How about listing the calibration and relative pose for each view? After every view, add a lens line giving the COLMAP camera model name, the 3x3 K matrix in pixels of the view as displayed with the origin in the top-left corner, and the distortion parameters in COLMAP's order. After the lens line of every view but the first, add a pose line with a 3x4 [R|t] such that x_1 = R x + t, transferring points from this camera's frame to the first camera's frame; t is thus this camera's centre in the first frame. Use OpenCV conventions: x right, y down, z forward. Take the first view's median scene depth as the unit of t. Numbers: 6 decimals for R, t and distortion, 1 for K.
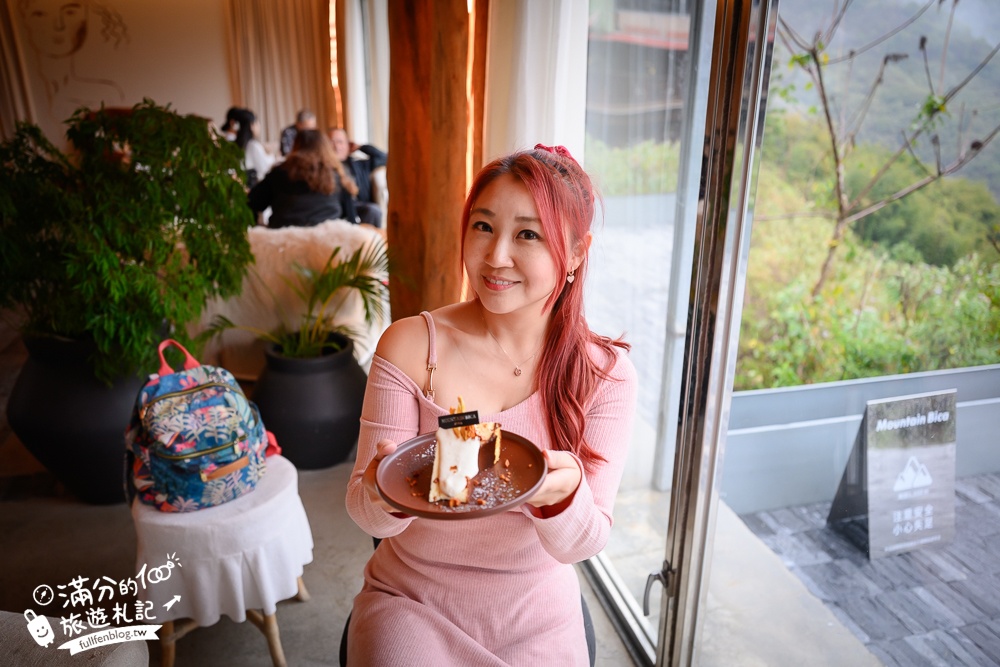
lens RADIAL K [[730.2, 0, 496.8], [0, 730.2, 333.0], [0, 0, 1]] dist [0.002396, -0.001301]
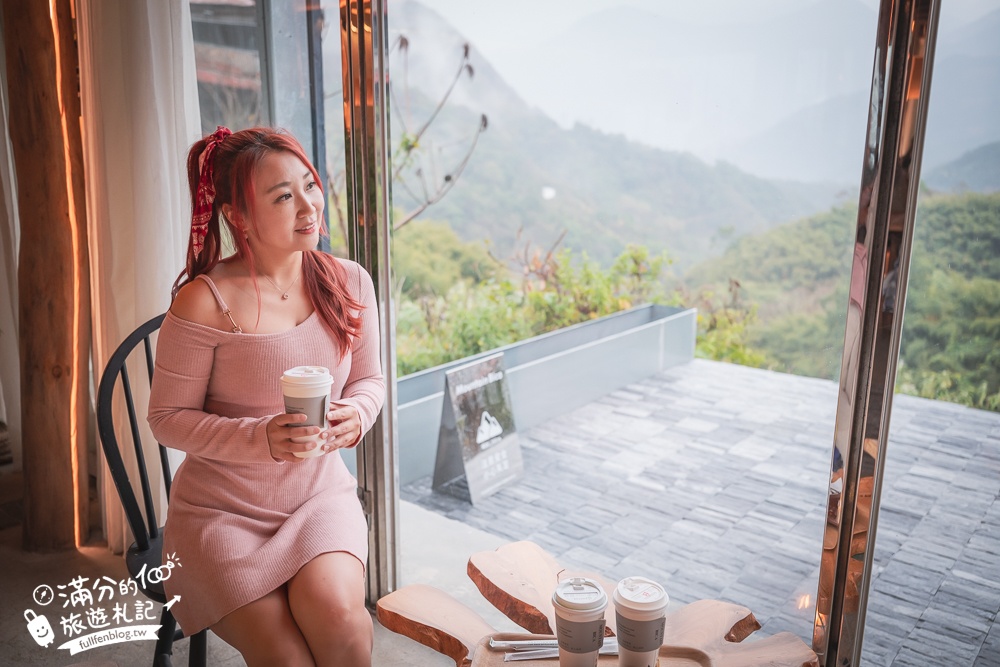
lens RADIAL K [[900.8, 0, 502.4], [0, 900.8, 333.6], [0, 0, 1]] dist [-0.001154, -0.001215]
pose [[0.793262, -0.134022, 0.593948, -0.312274], [0.198512, 0.979101, -0.044198, 0.131418], [-0.575611, 0.152967, 0.803289, -0.261547]]
